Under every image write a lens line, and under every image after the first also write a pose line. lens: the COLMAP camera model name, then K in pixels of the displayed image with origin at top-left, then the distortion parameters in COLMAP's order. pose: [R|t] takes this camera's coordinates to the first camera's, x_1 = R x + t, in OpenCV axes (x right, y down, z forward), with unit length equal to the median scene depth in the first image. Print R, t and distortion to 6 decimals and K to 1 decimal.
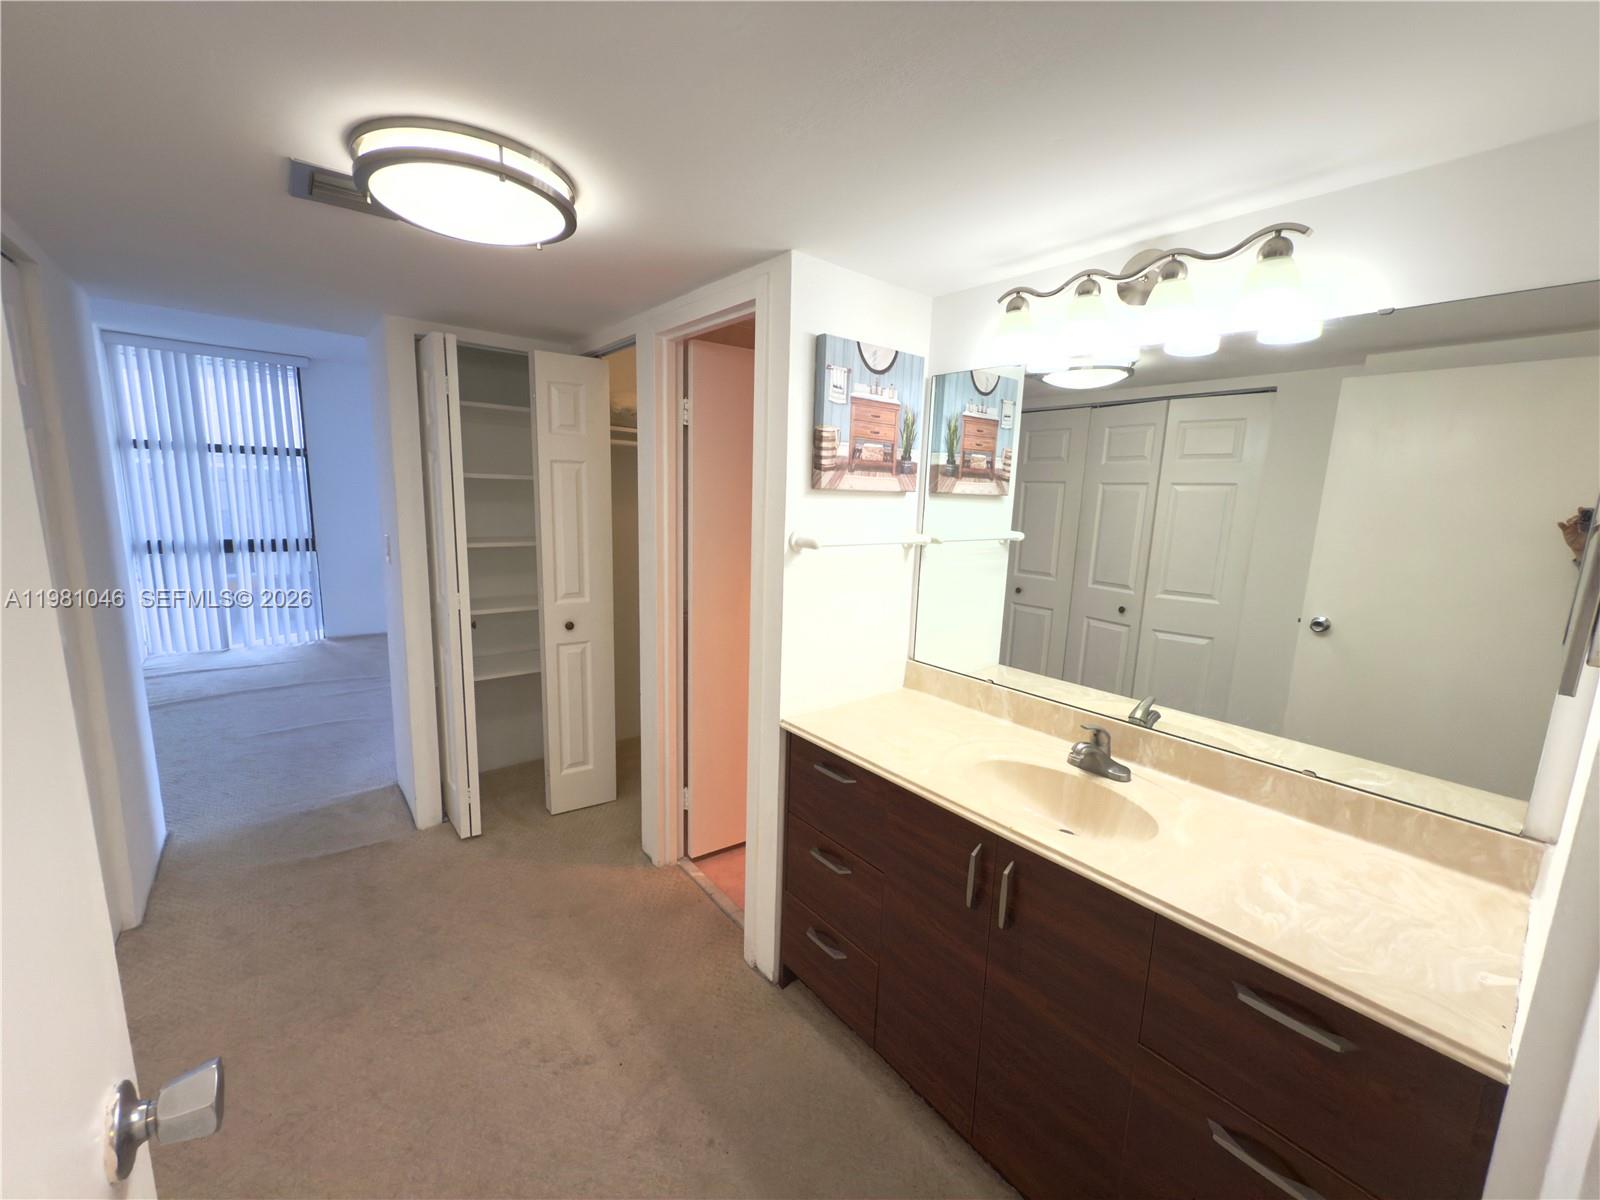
lens RADIAL K [[637.0, 0, 801.4], [0, 637.0, 603.6], [0, 0, 1]] dist [0.000968, -0.000490]
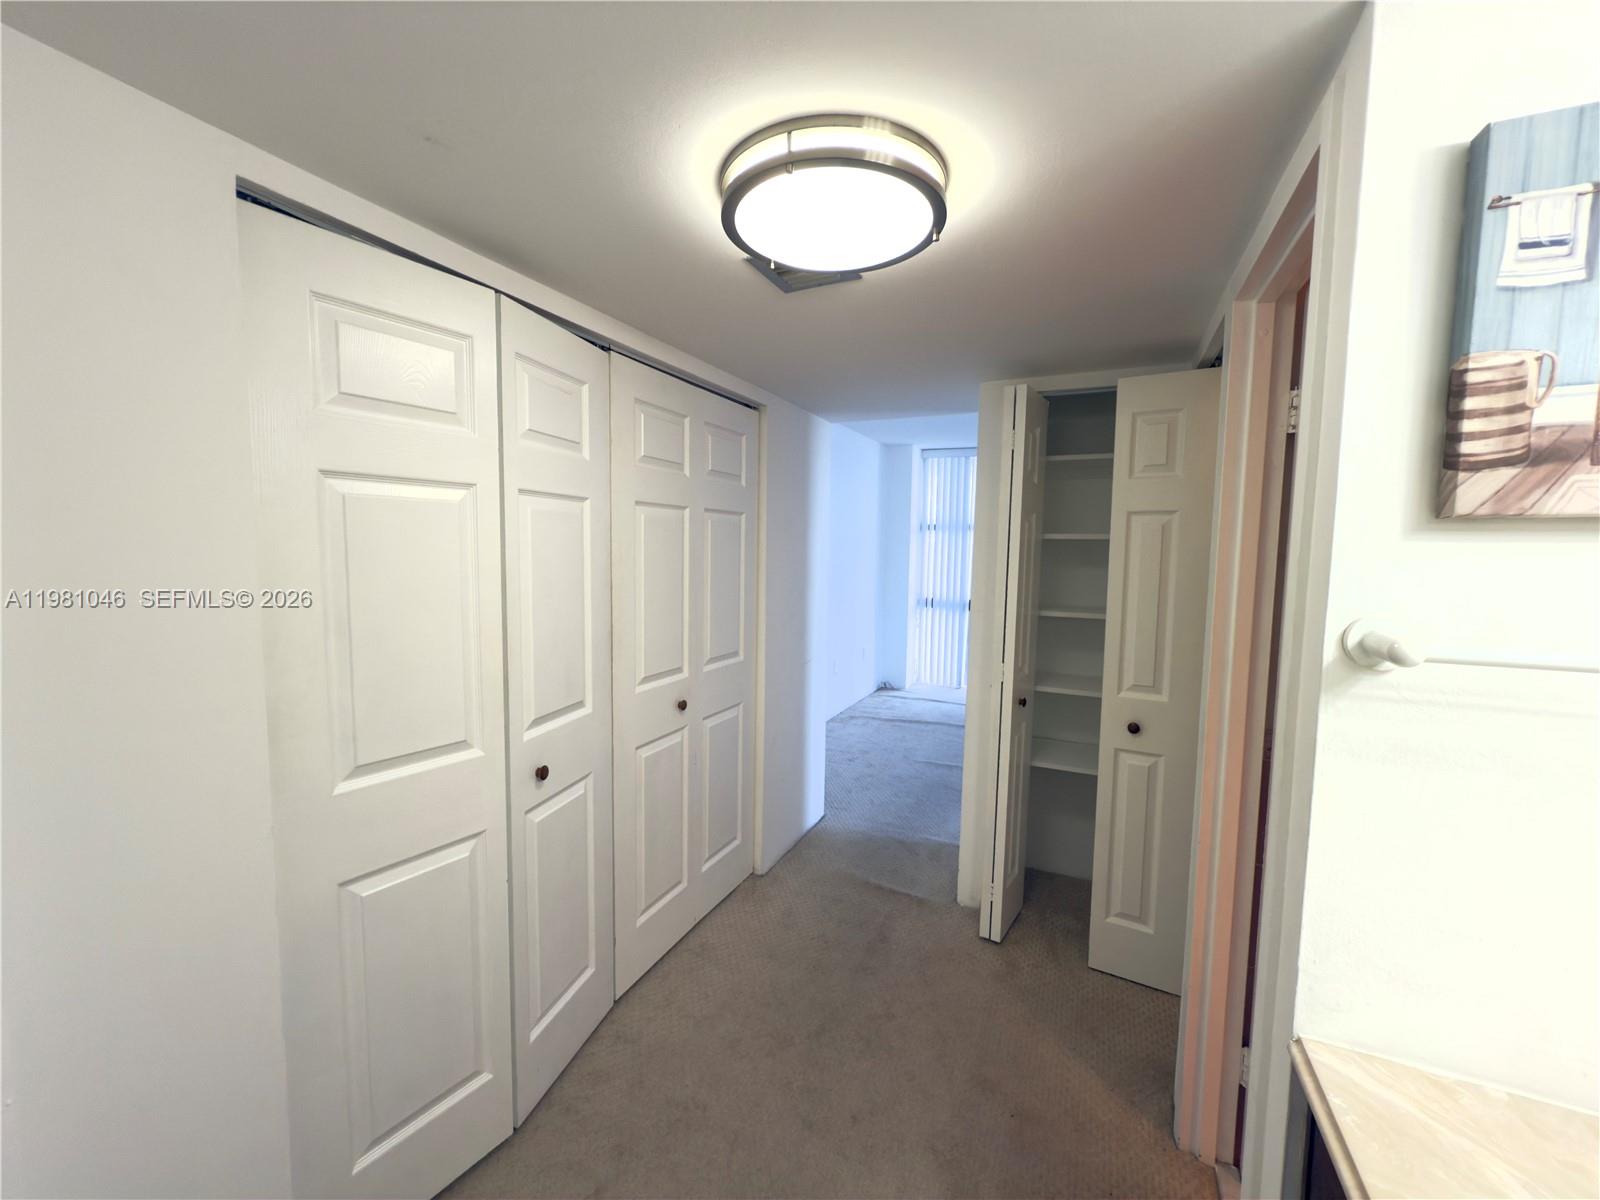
lens RADIAL K [[637.0, 0, 802.6], [0, 637.0, 603.3], [0, 0, 1]] dist [0.000968, -0.000490]
pose [[0.438305, 0.050211, -0.897423, 0.080712], [-0.152172, 0.988171, -0.019033, -0.022579], [0.885851, 0.144904, 0.440761, 0.183947]]
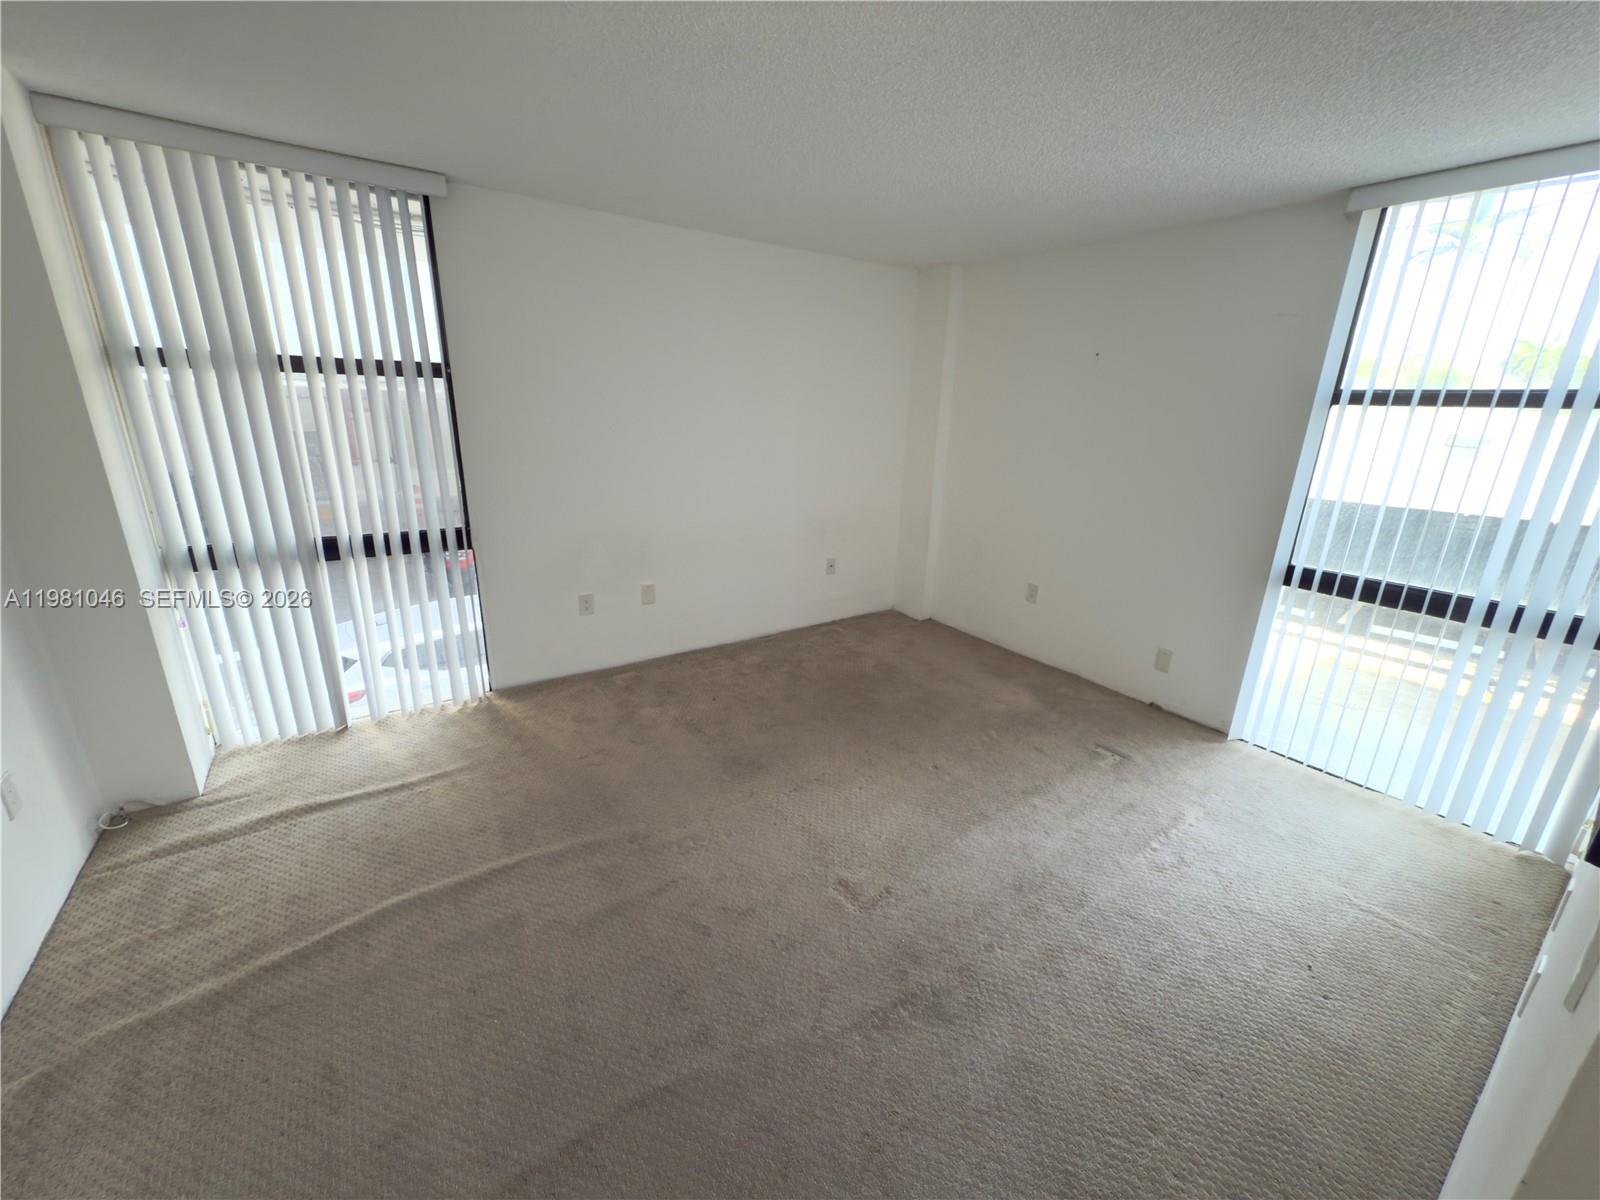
lens RADIAL K [[637.0, 0, 807.3], [0, 637.0, 603.6], [0, 0, 1]] dist [0.000968, -0.000490]
pose [[0.997015, 0.020918, -0.074323, -0.511280], [-0.010935, 0.991155, 0.132258, -0.137588], [0.076433, -0.131051, 0.988425, 0.550313]]
